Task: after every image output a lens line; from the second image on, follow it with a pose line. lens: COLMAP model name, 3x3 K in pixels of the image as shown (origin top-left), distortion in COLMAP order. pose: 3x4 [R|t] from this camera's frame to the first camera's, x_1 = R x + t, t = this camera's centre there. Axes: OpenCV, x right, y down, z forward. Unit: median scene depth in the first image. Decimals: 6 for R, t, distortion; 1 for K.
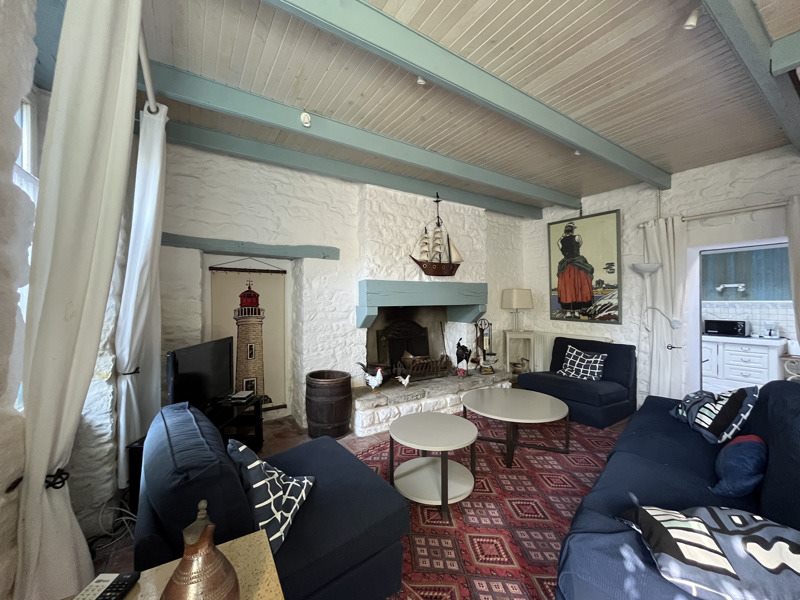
lens RADIAL K [[319.4, 0, 400.3], [0, 319.4, 299.0], [0, 0, 1]] dist [-0.002278, -0.000139]
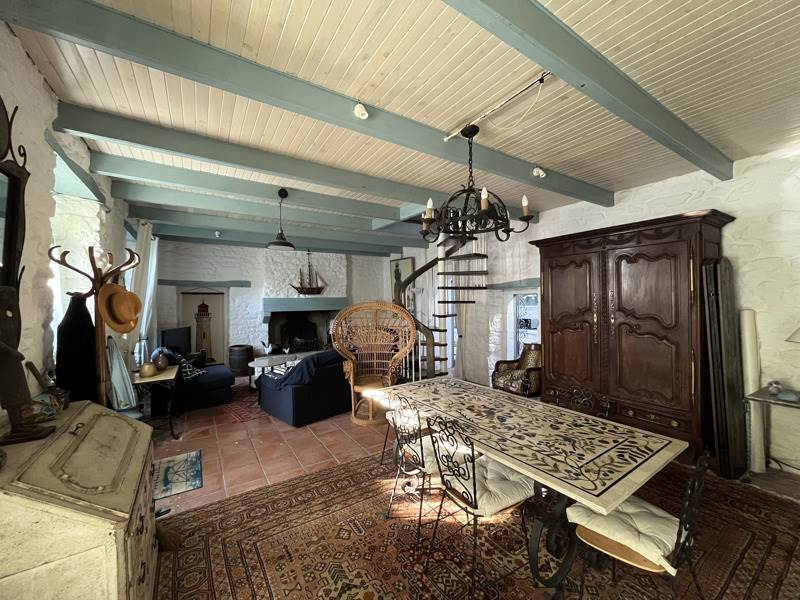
lens RADIAL K [[319.4, 0, 400.6], [0, 319.4, 300.4], [0, 0, 1]] dist [-0.002278, -0.000139]
pose [[0.999994, -0.003348, 0.000689, 0.705448], [0.003345, 0.999980, 0.005287, -0.052628], [-0.000706, -0.005285, 0.999986, -0.914819]]
